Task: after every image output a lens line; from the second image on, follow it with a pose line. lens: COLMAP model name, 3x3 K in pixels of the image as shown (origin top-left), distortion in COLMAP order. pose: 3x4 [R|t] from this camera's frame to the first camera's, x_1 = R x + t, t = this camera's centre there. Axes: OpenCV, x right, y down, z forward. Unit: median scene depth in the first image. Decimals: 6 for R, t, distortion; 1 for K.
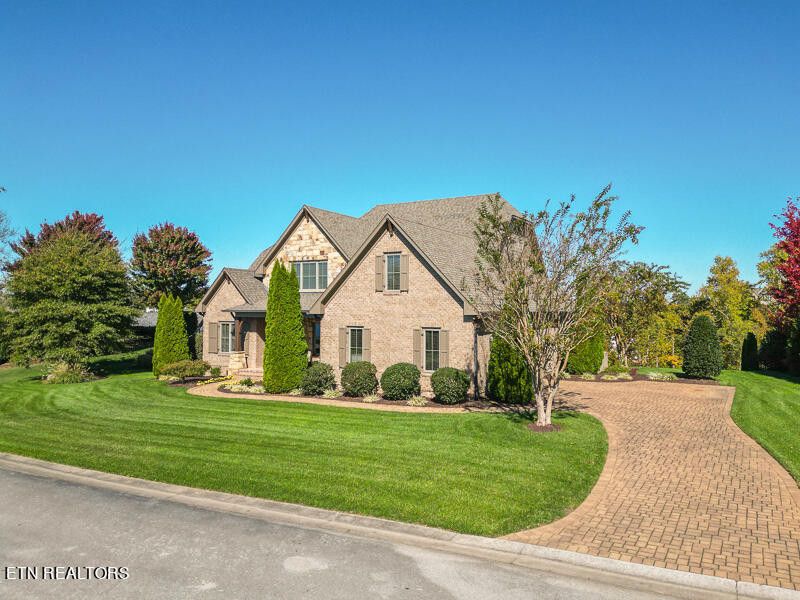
lens RADIAL K [[582.7, 0, 454.8], [0, 582.7, 300.2], [0, 0, 1]] dist [0.001710, -0.000561]
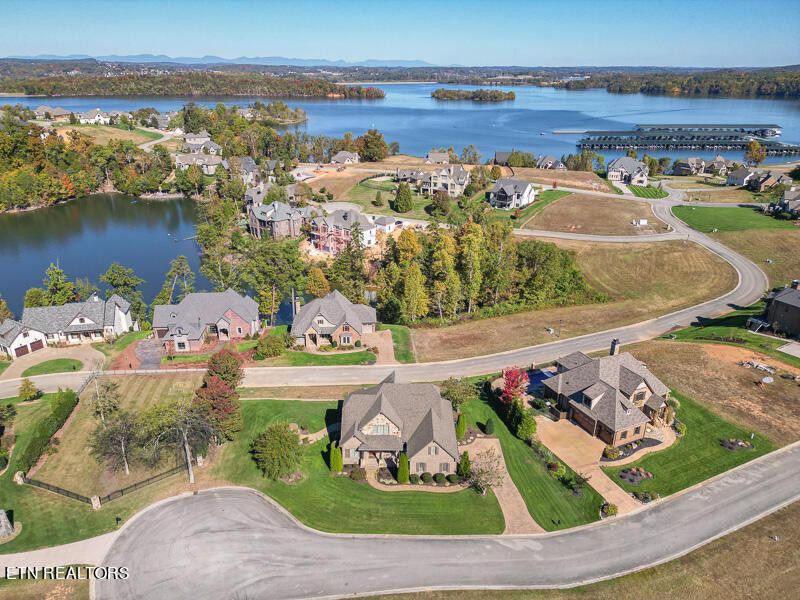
lens RADIAL K [[559.2, 0, 400.0], [0, 559.2, 300.0], [0, 0, 1]] dist [0.089186, -0.094318]
pose [[0.905221, -0.152960, 0.396458, -1.234914], [-0.012701, 0.922814, 0.385037, -1.809870], [-0.424752, -0.353579, 0.833408, -1.235886]]
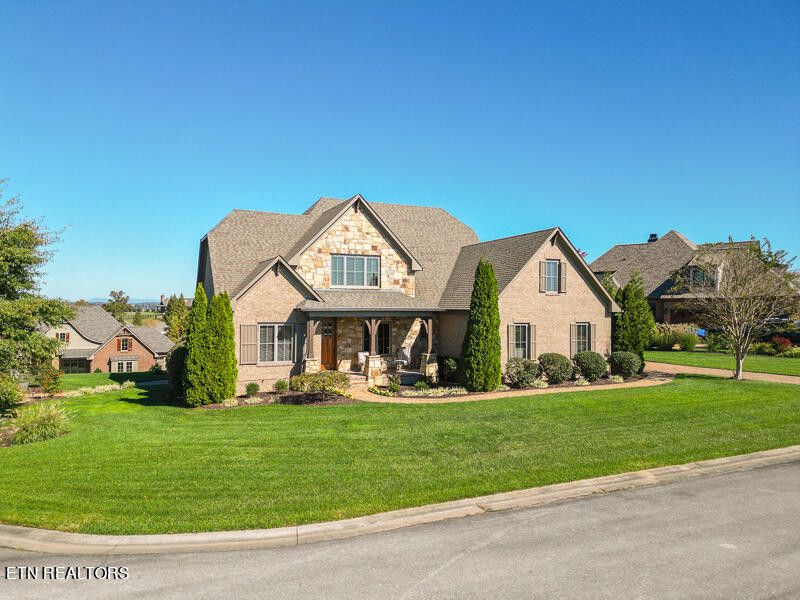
lens RADIAL K [[559.2, 0, 400.0], [0, 559.2, 300.0], [0, 0, 1]] dist [0.089186, -0.094318]
pose [[0.635283, 0.015815, 0.772118, -0.908835], [-0.011257, 0.999874, -0.011218, 0.012597], [-0.772198, -0.001565, 0.635380, 0.396019]]
